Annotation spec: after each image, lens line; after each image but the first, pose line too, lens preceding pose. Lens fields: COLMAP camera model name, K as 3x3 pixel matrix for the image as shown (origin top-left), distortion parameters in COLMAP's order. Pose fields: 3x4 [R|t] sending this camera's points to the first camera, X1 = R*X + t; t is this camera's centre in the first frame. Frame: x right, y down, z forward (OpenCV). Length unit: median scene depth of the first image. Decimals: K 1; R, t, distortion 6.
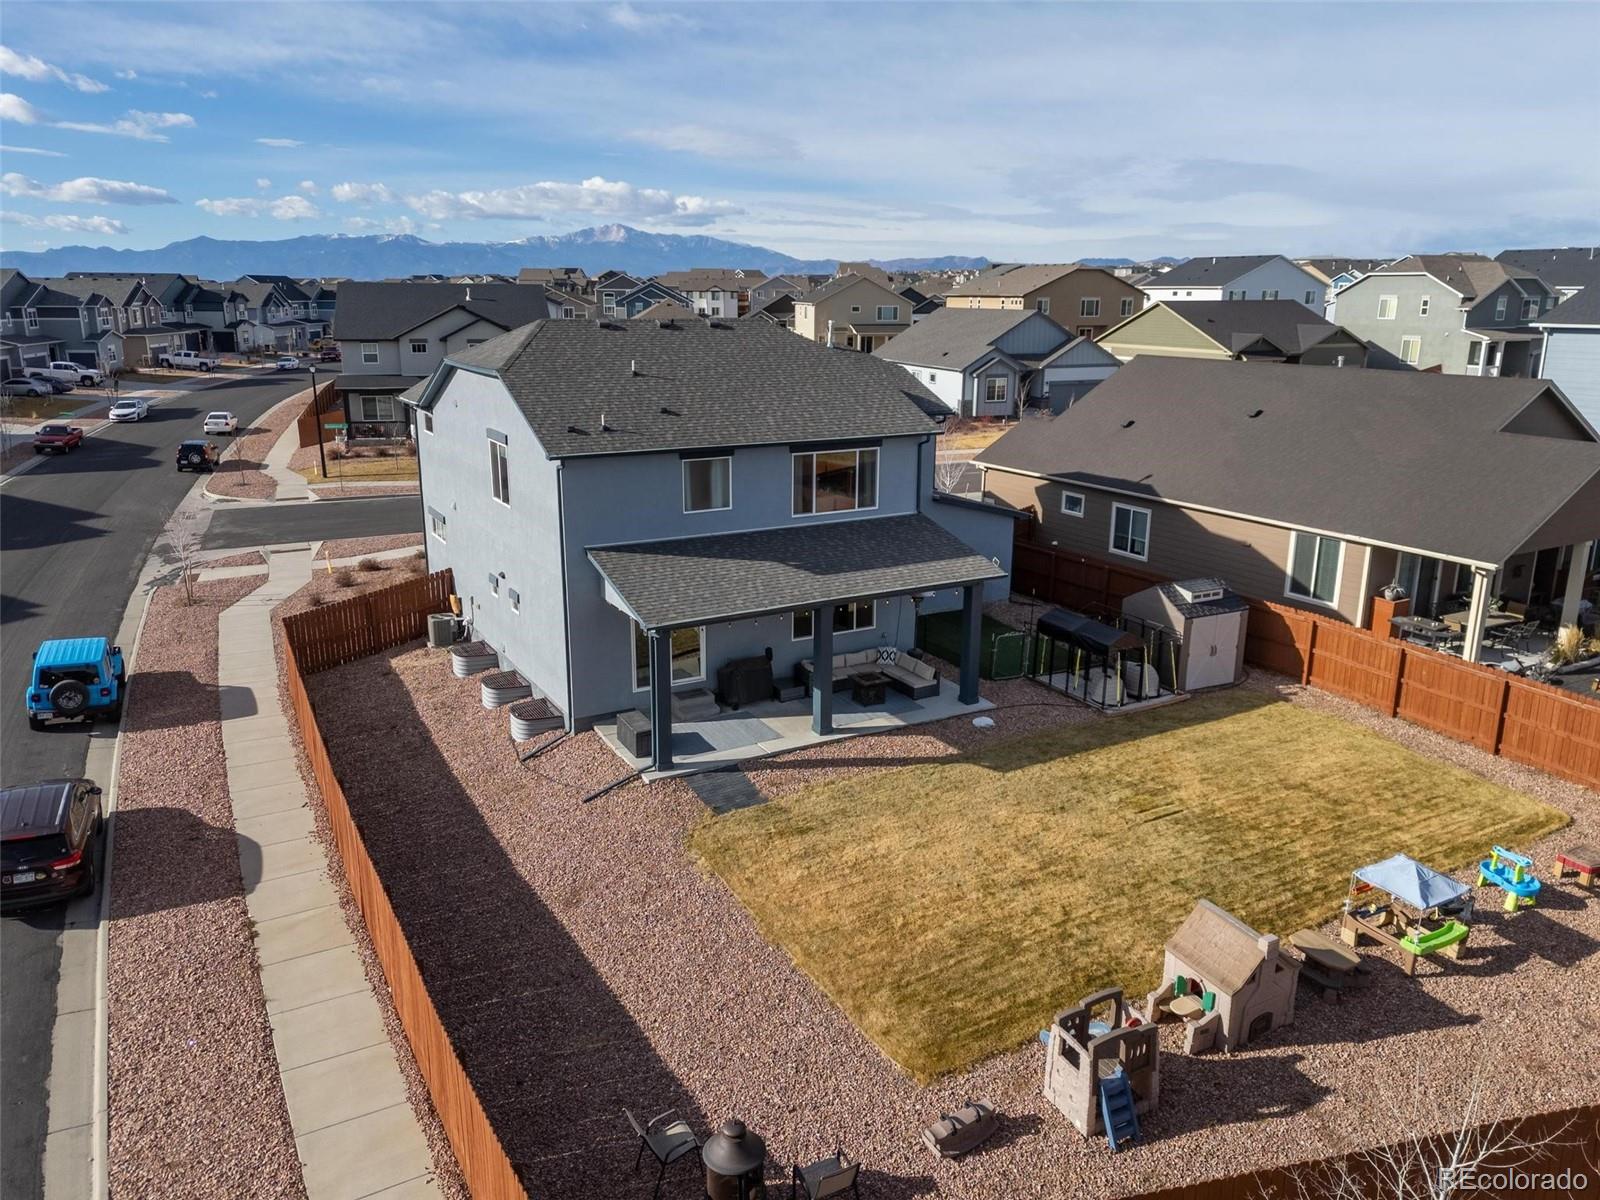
lens RADIAL K [[1170.6, 0, 797.6], [0, 1170.6, 595.1], [0, 0, 1]] dist [0.078263, -0.072875]
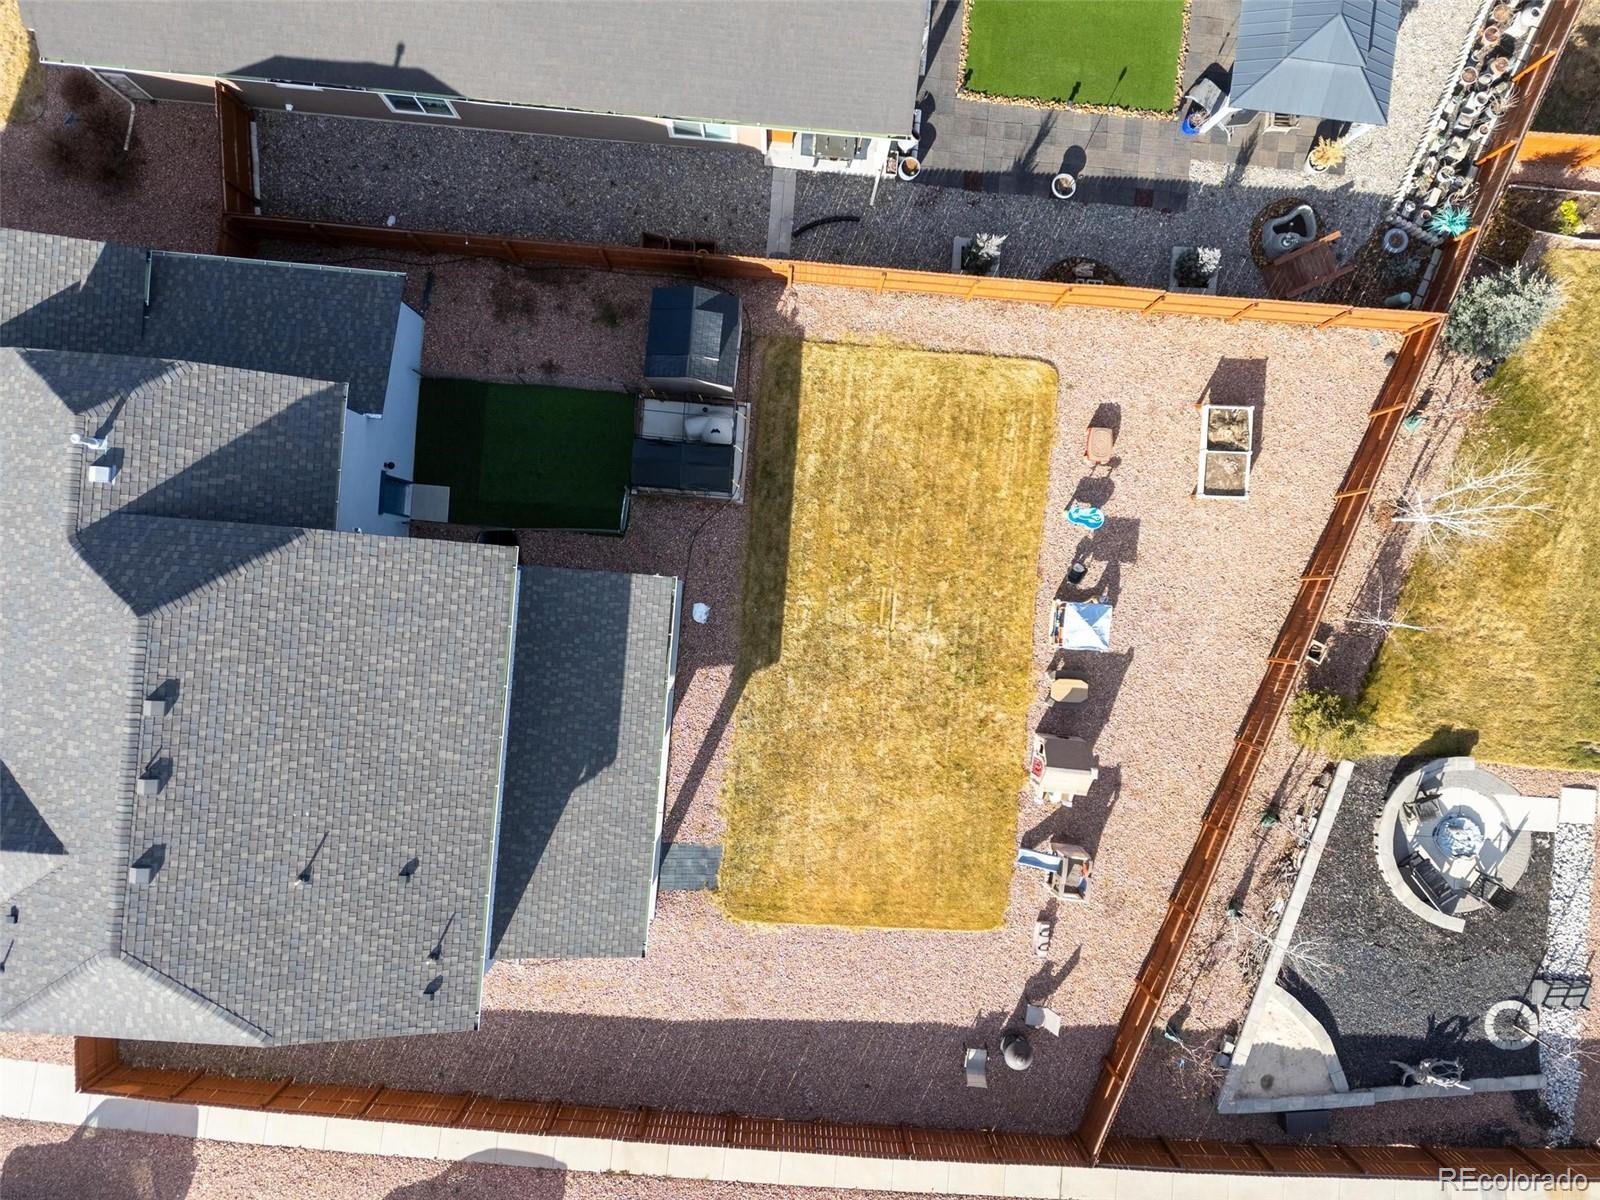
lens RADIAL K [[1170.6, 0, 797.6], [0, 1170.6, 595.1], [0, 0, 1]] dist [0.078263, -0.072875]
pose [[0.556462, -0.830832, 0.008298, 0.225893], [0.192239, 0.138458, 0.971532, -1.032251], [-0.808328, -0.539025, 0.236765, 0.694276]]
